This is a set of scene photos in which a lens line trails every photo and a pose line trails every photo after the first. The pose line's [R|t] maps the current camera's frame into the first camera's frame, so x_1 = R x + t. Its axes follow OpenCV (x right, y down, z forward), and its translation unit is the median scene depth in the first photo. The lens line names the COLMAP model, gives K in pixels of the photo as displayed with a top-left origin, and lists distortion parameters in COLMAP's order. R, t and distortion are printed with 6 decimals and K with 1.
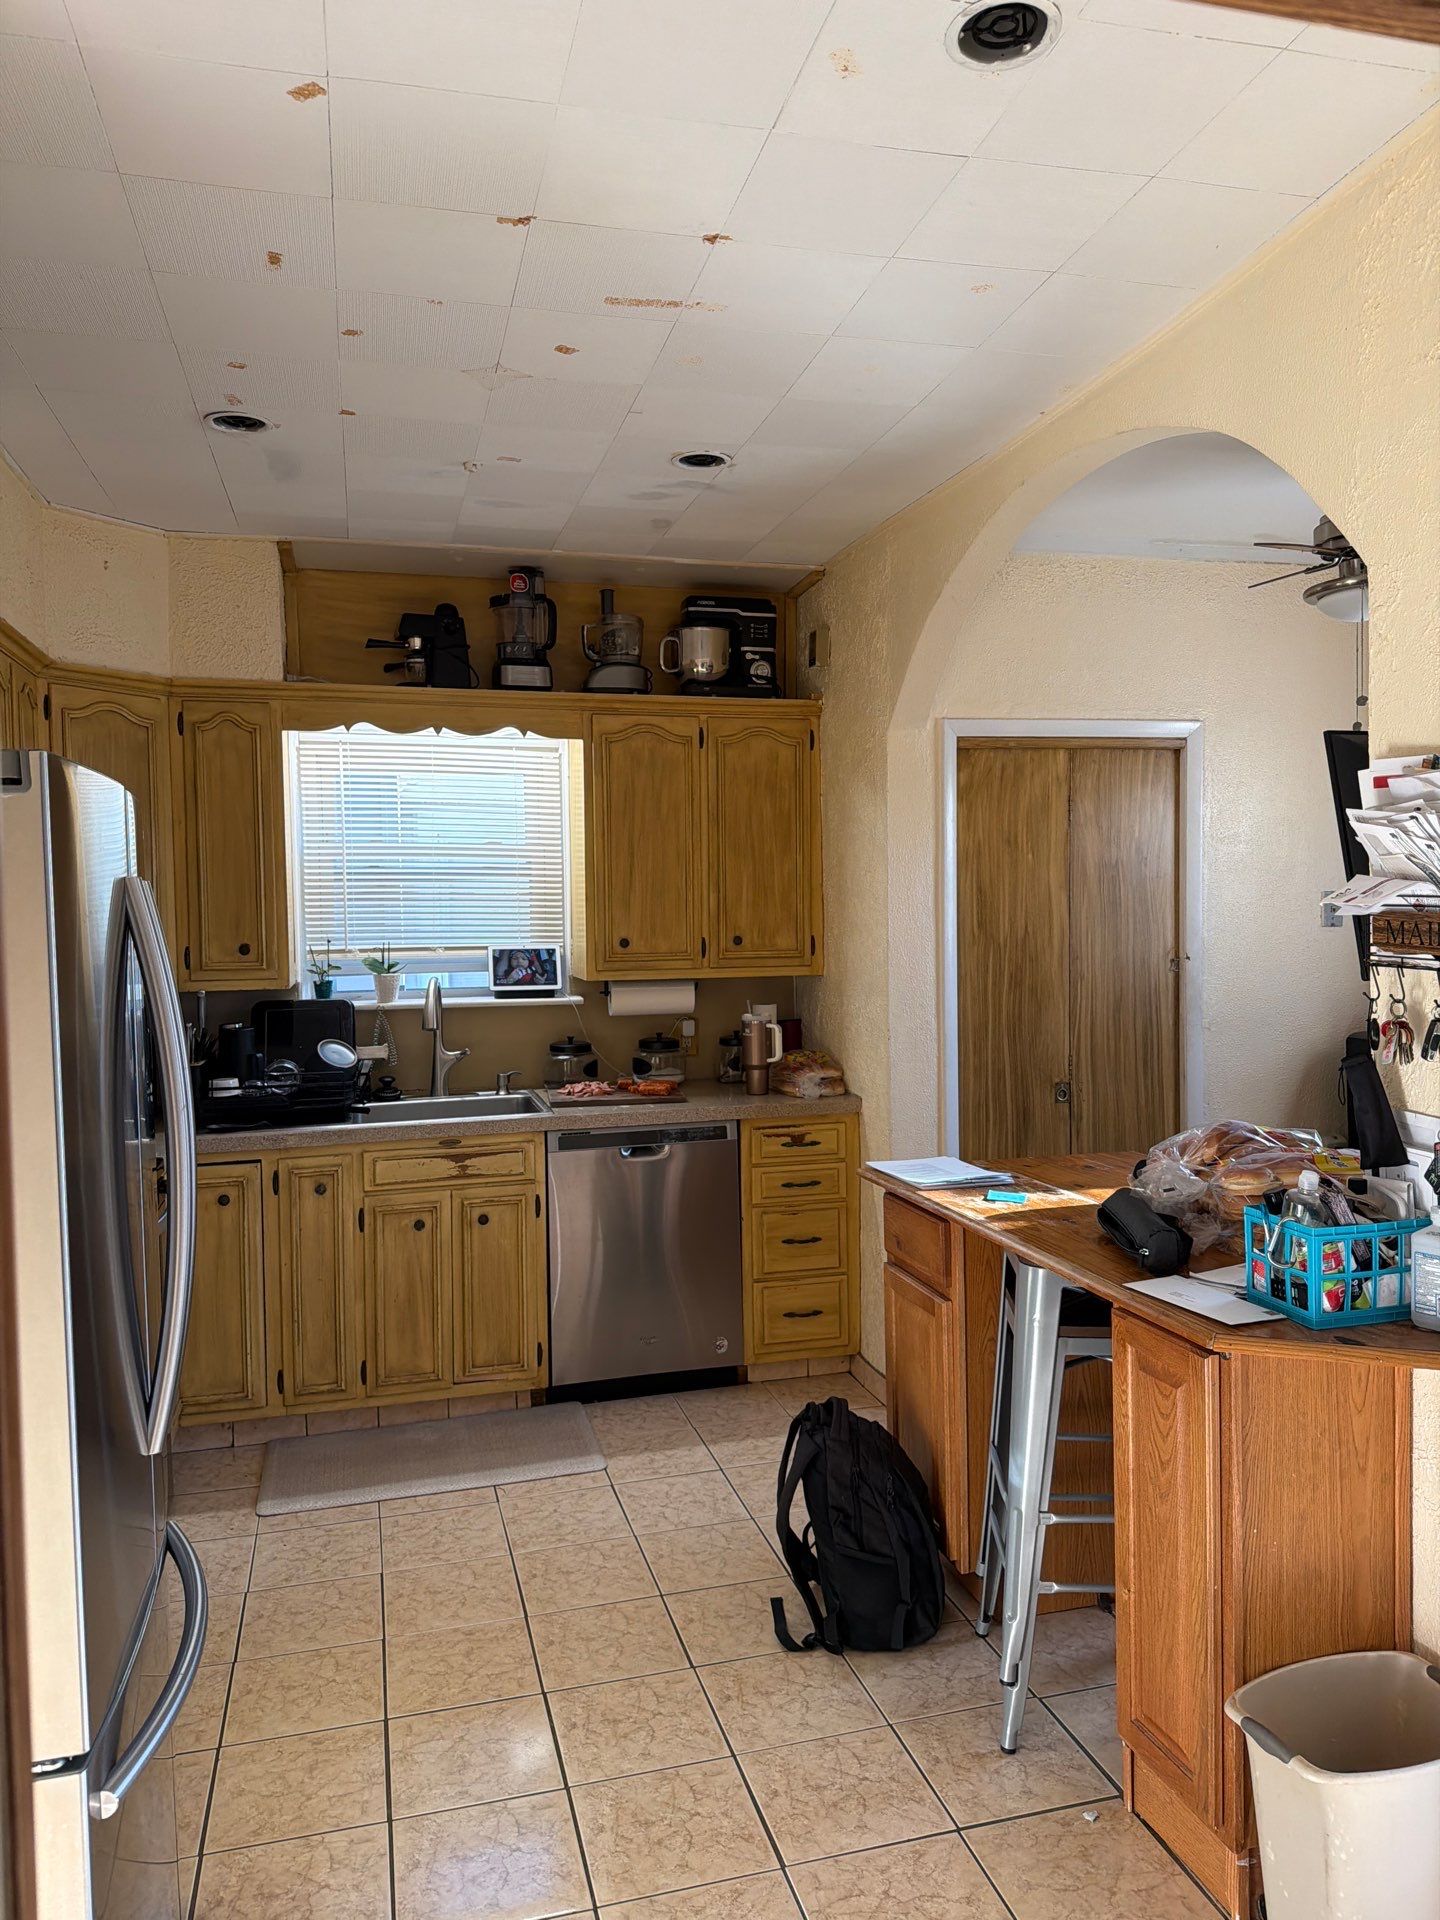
lens RADIAL K [[1453.6, 0, 716.2], [0, 1453.6, 923.8], [0, 0, 1]] dist [0.075457, -0.118991]
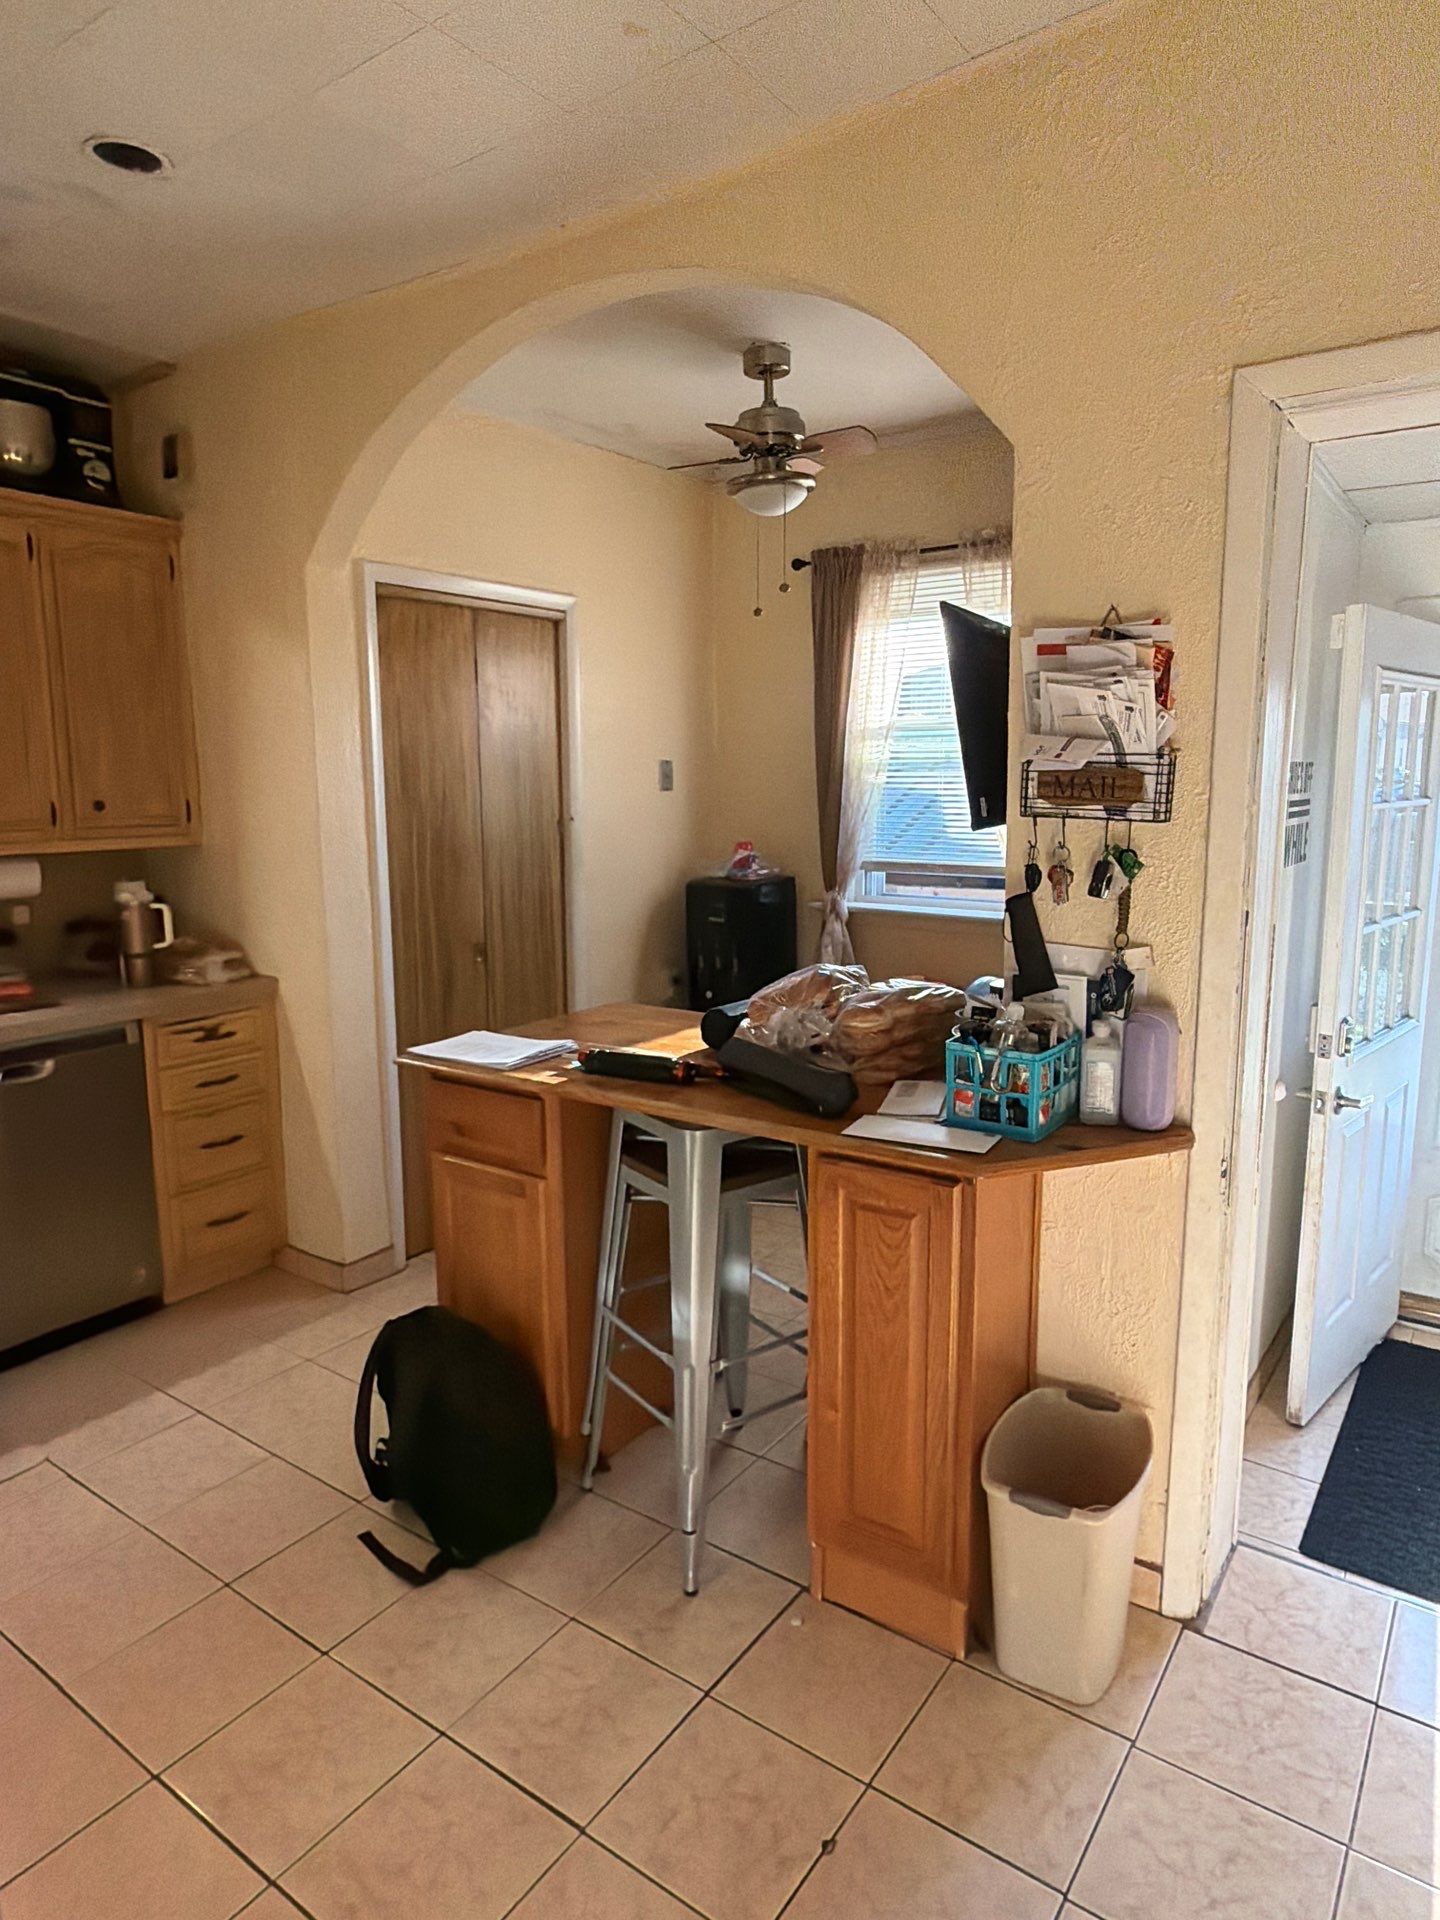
lens RADIAL K [[1194.6, 0, 720.0], [0, 1194.6, 960.0], [0, 0, 1]] dist [0.001849, -0.002249]
pose [[0.743078, -0.089553, 0.663186, -0.195032], [0.000821, 0.991127, 0.132916, 0.008675], [-0.669204, -0.098222, 0.736558, 0.268749]]
